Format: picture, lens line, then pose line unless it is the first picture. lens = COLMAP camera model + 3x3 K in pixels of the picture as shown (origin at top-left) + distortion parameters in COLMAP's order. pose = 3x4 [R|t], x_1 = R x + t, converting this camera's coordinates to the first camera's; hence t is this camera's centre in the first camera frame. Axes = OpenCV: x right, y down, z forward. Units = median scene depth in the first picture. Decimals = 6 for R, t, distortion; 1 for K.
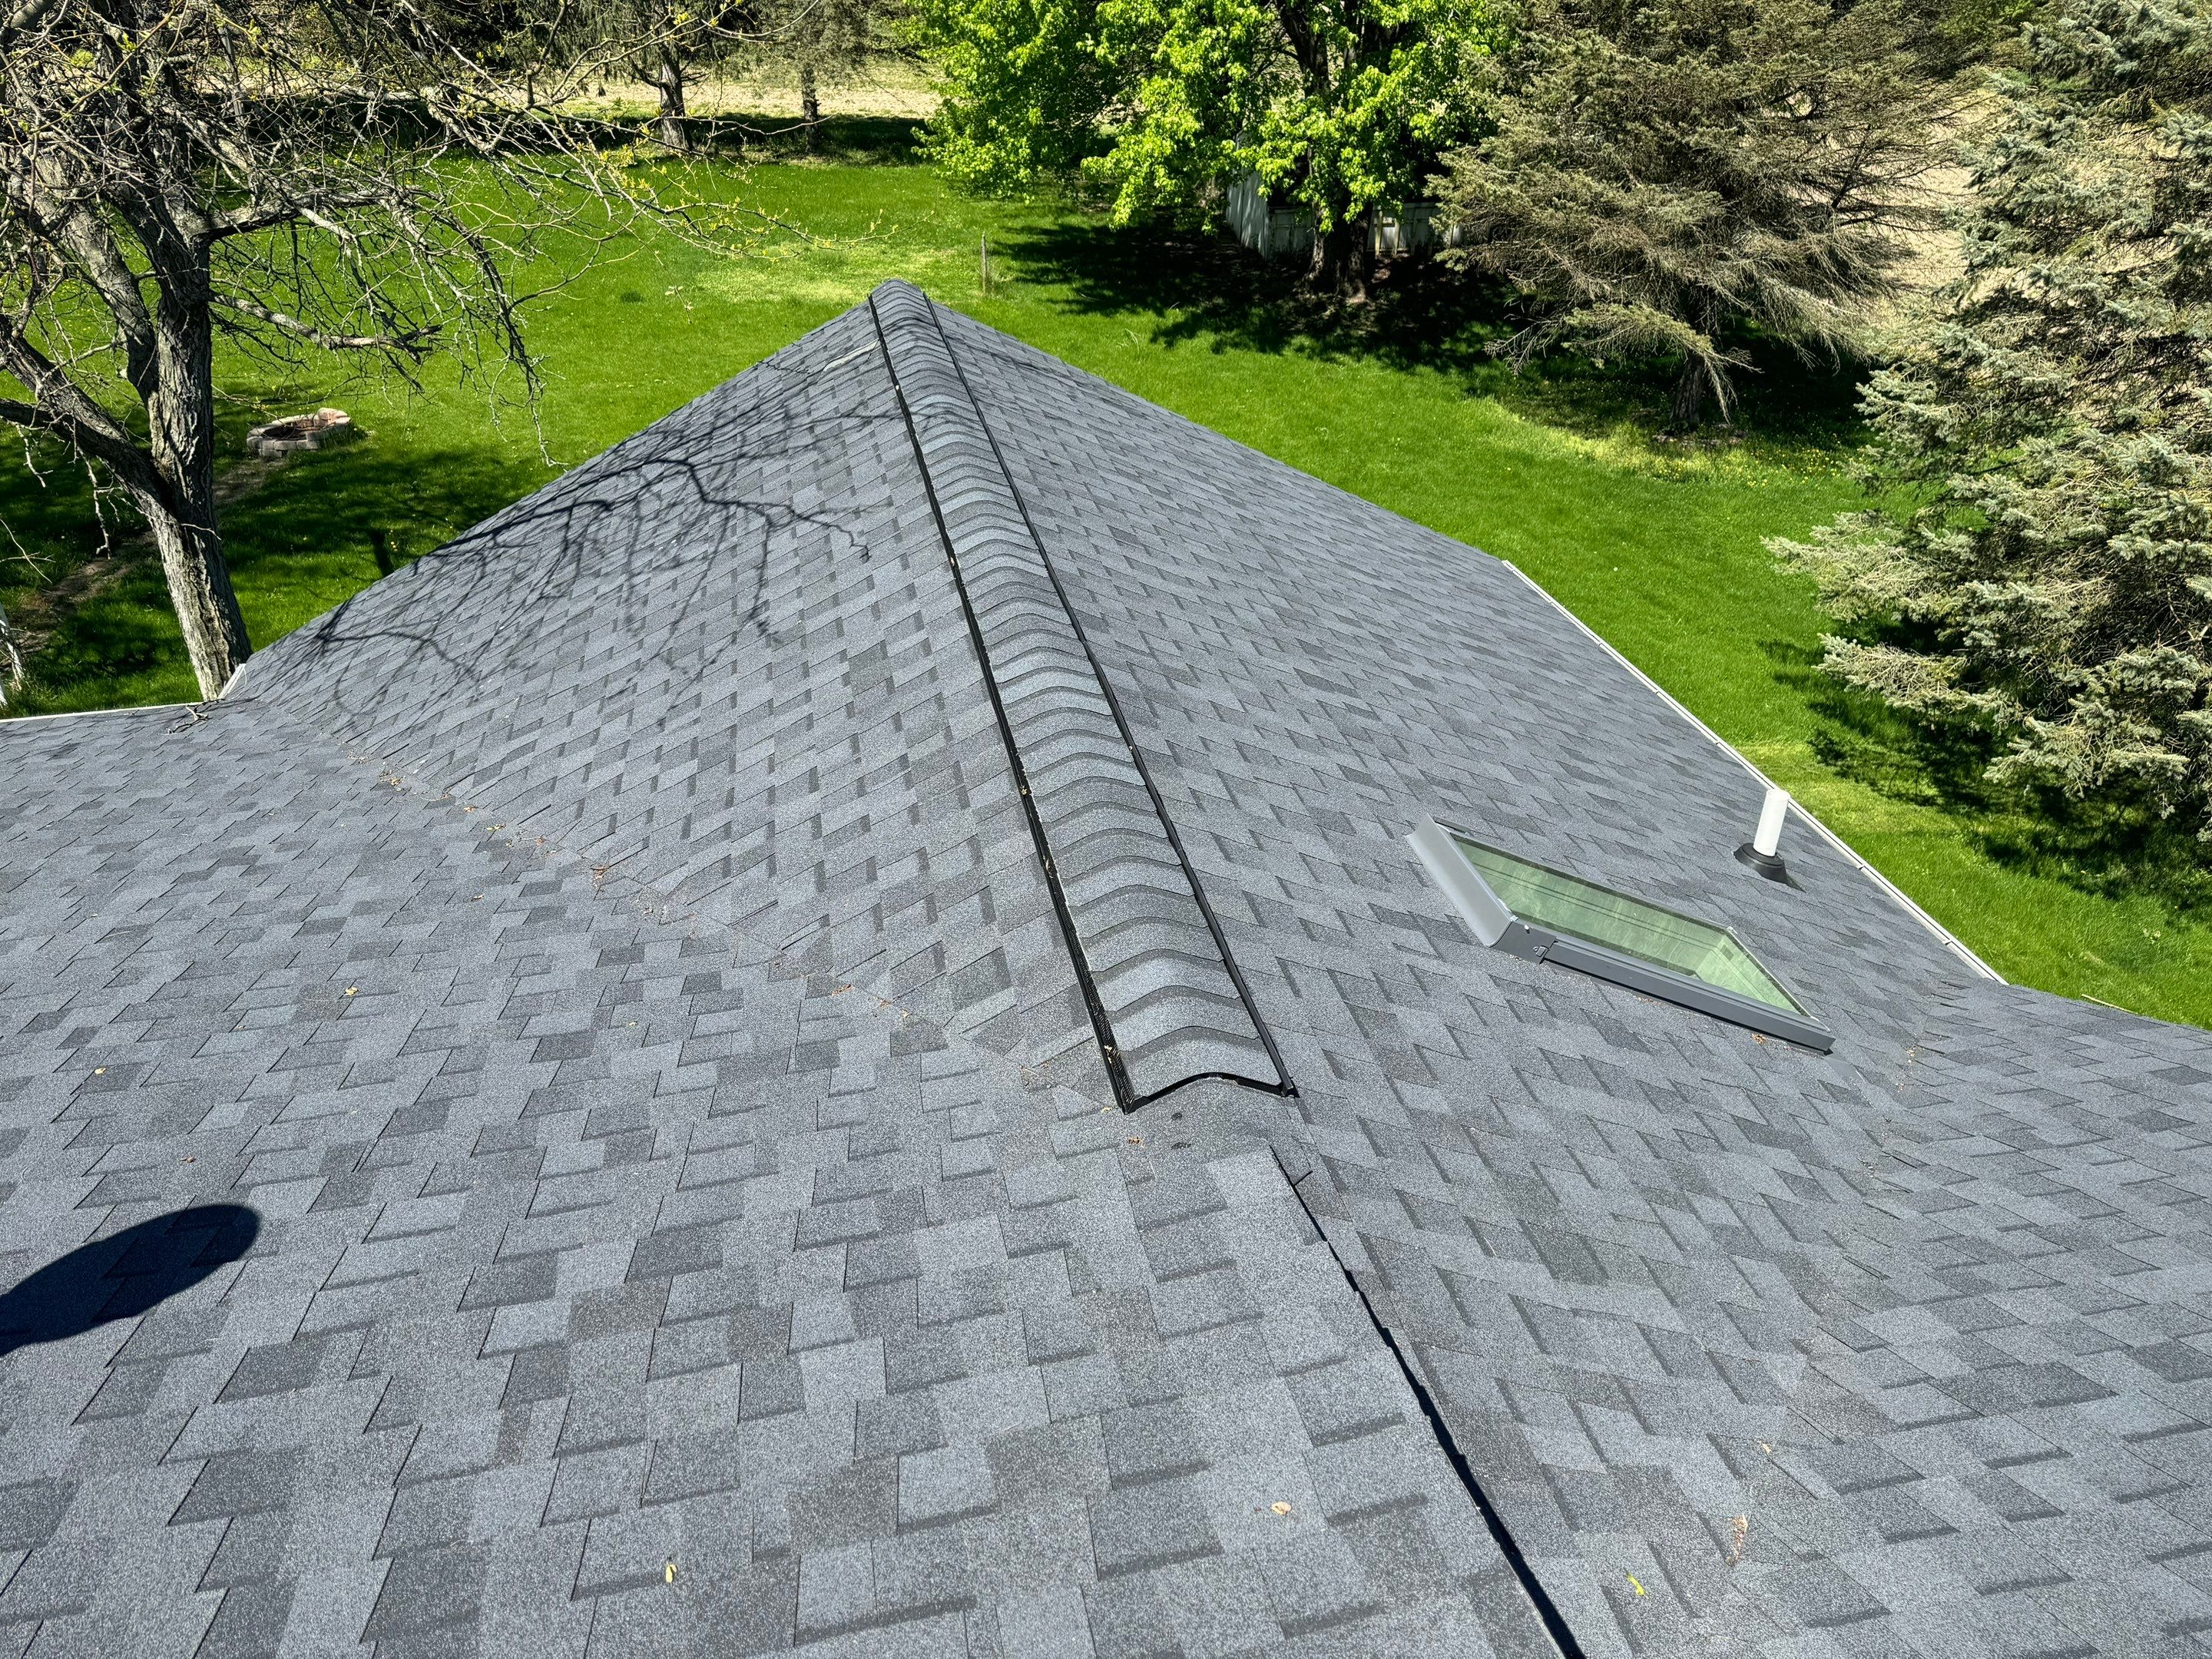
lens RADIAL K [[1546.7, 0, 1106.0], [0, 1546.7, 829.5], [0, 0, 1]] dist [0.049804, -0.054868]
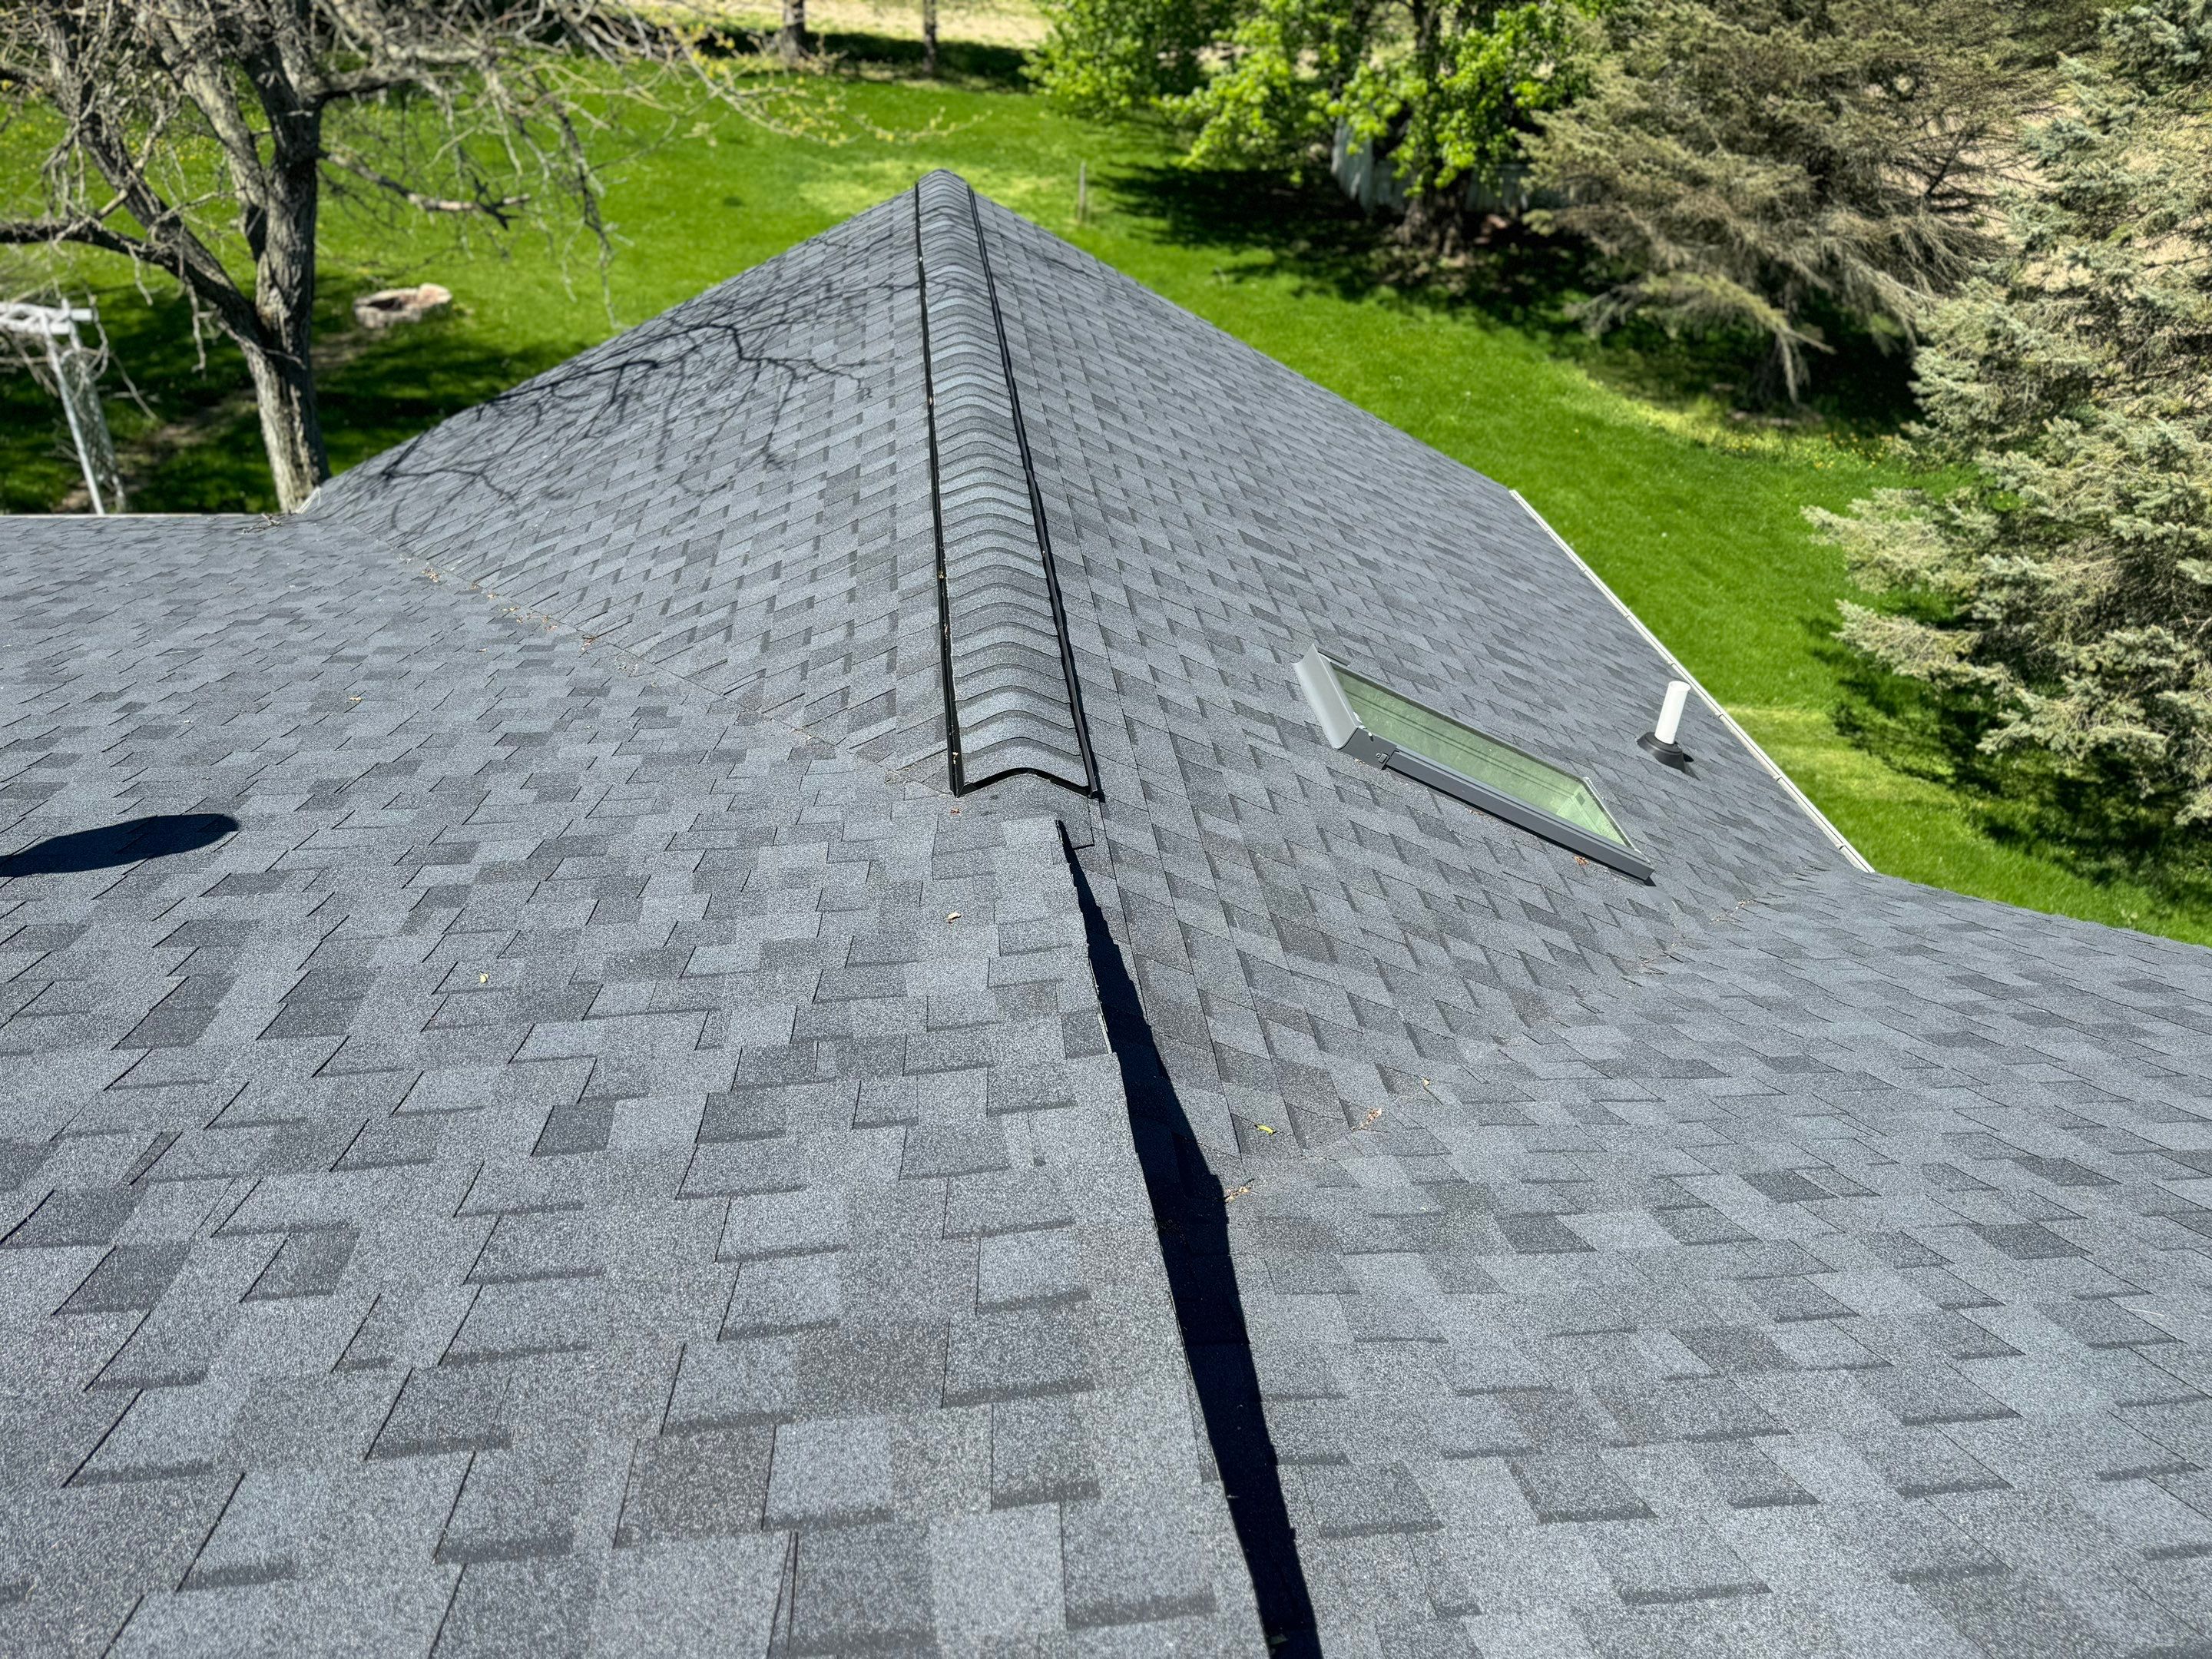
lens RADIAL K [[1555.1, 0, 1120.1], [0, 1555.1, 822.6], [0, 0, 1]] dist [0.040067, -0.045711]
pose [[0.995762, 0.084544, -0.036211, 0.044104], [-0.083684, 0.996187, 0.024654, 0.038127], [0.038157, -0.021519, 0.999040, -0.051507]]
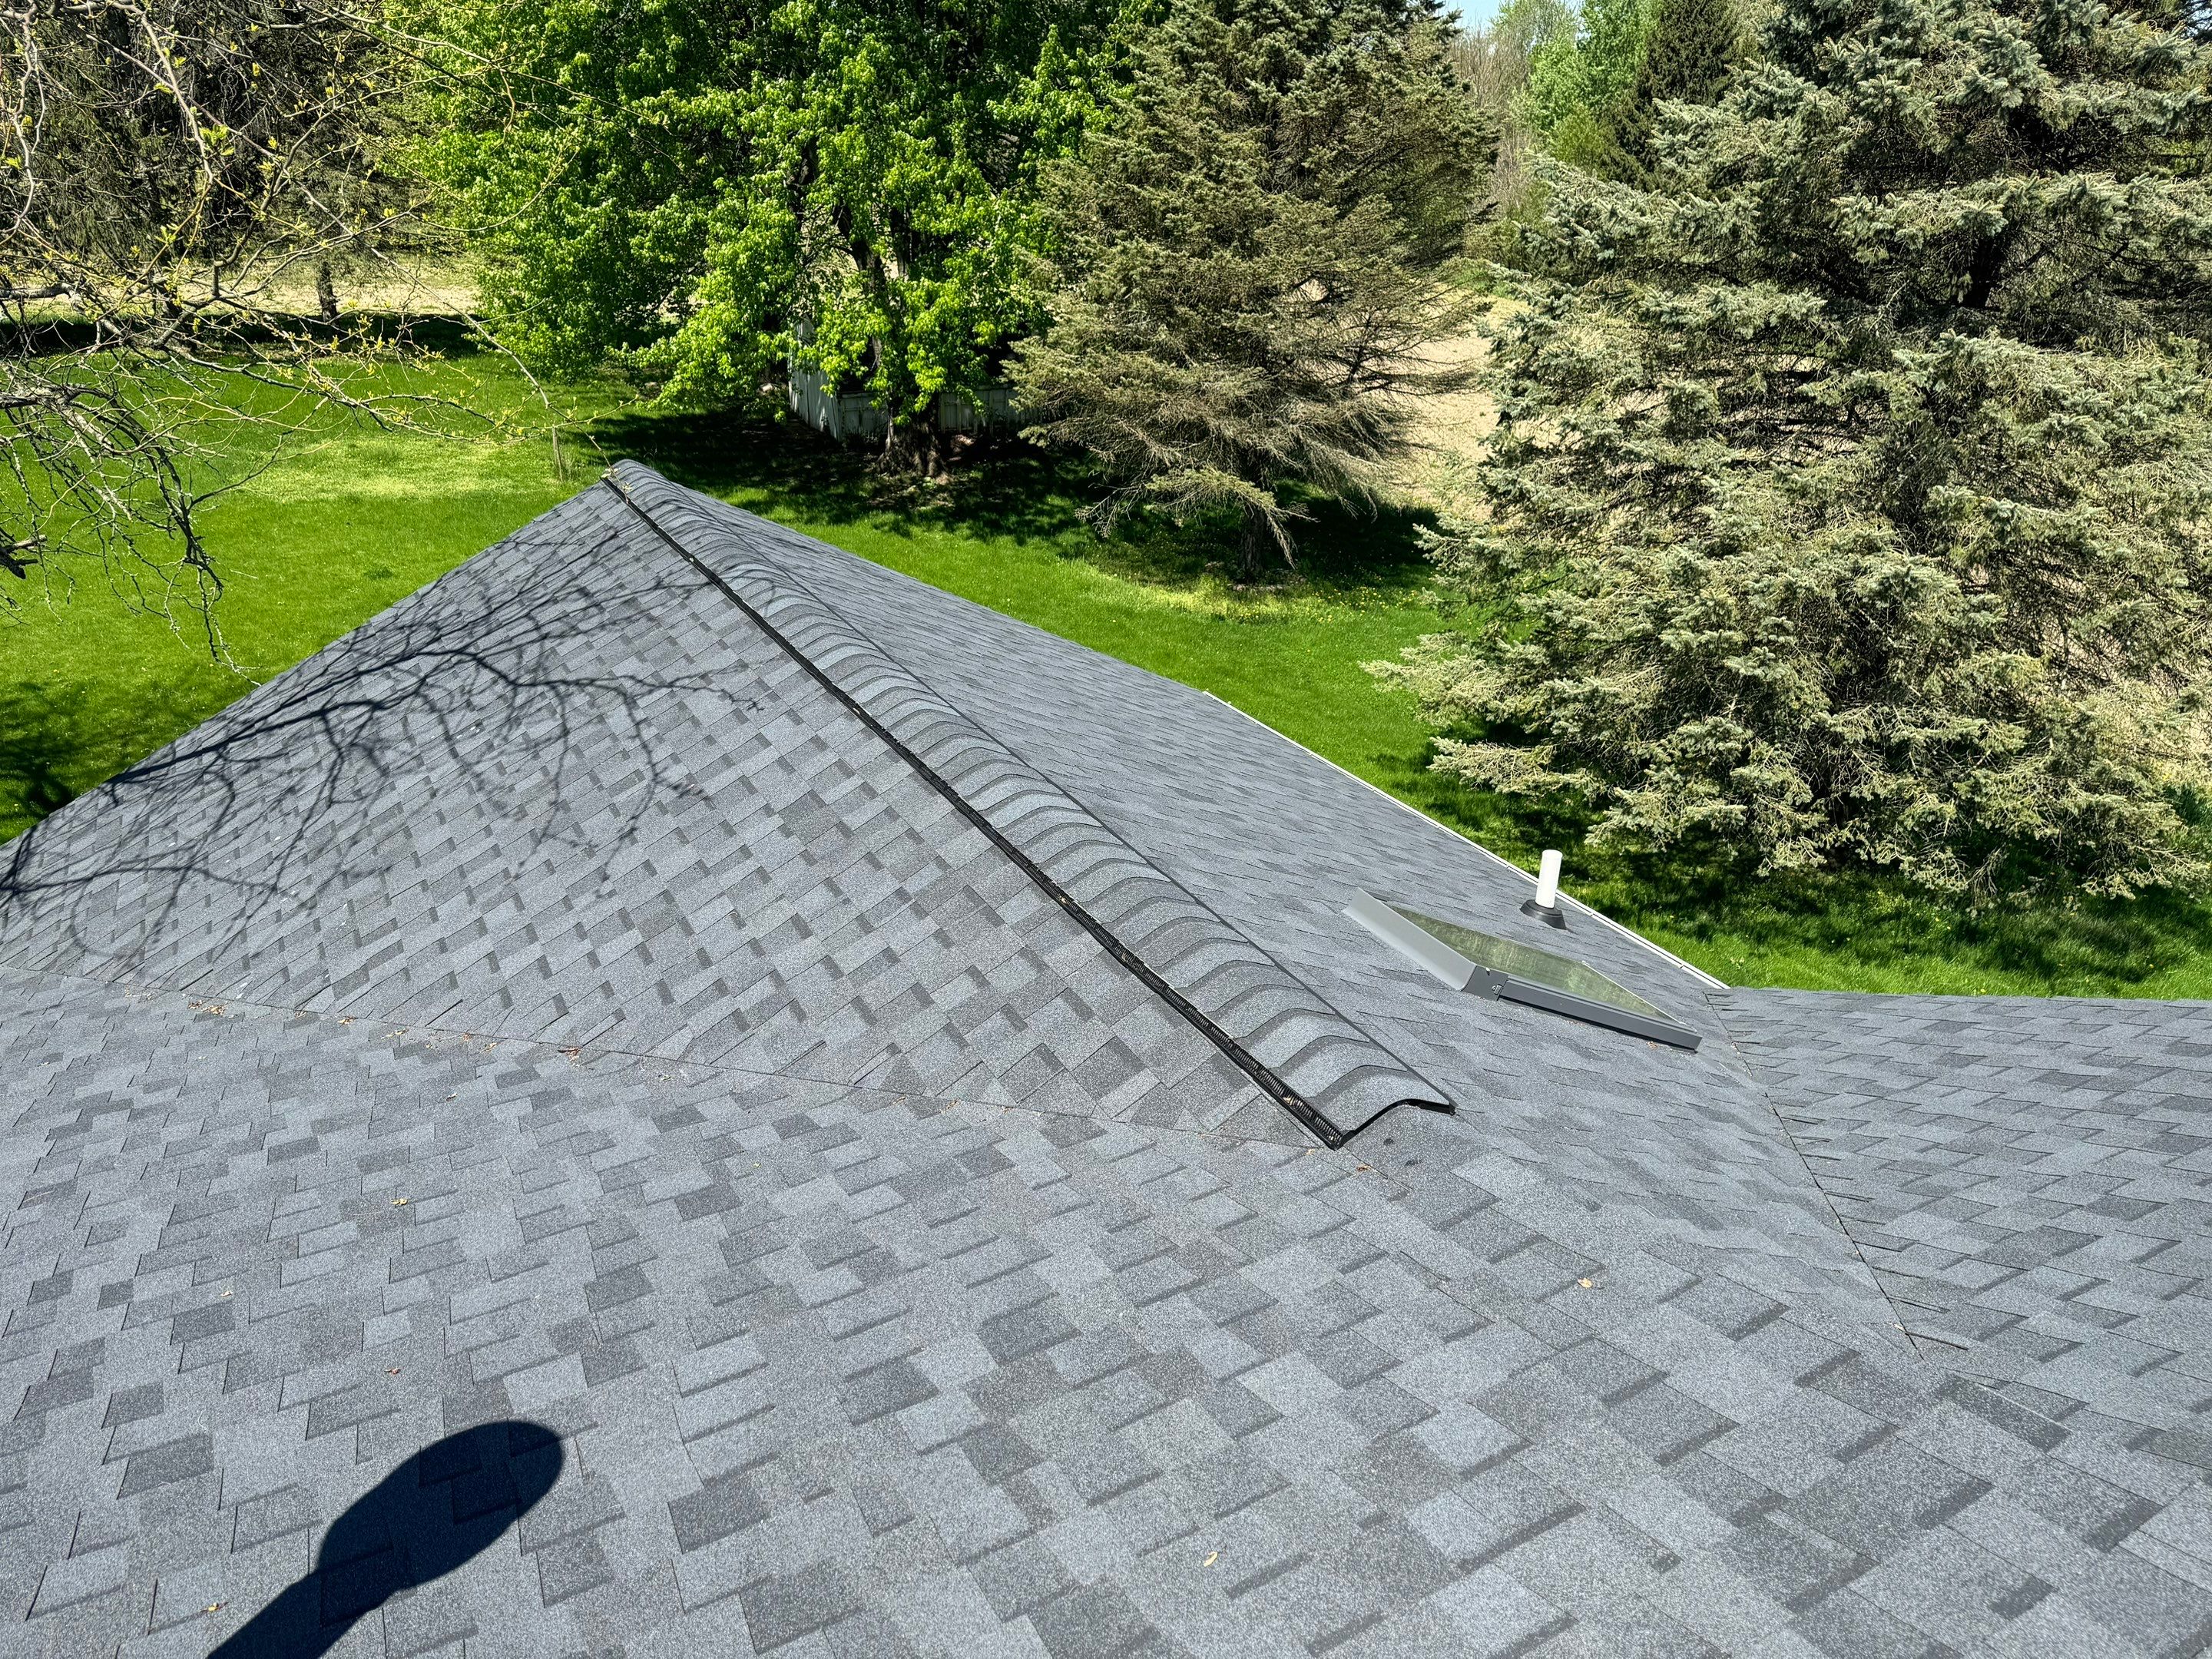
lens RADIAL K [[1530.9, 0, 1111.3], [0, 1530.9, 854.3], [0, 0, 1]] dist [0.082142, -0.103125]
pose [[0.954722, -0.111910, 0.275649, -0.098616], [0.136437, 0.988072, -0.071410, 0.007660], [-0.264370, 0.105785, 0.958602, -0.007083]]
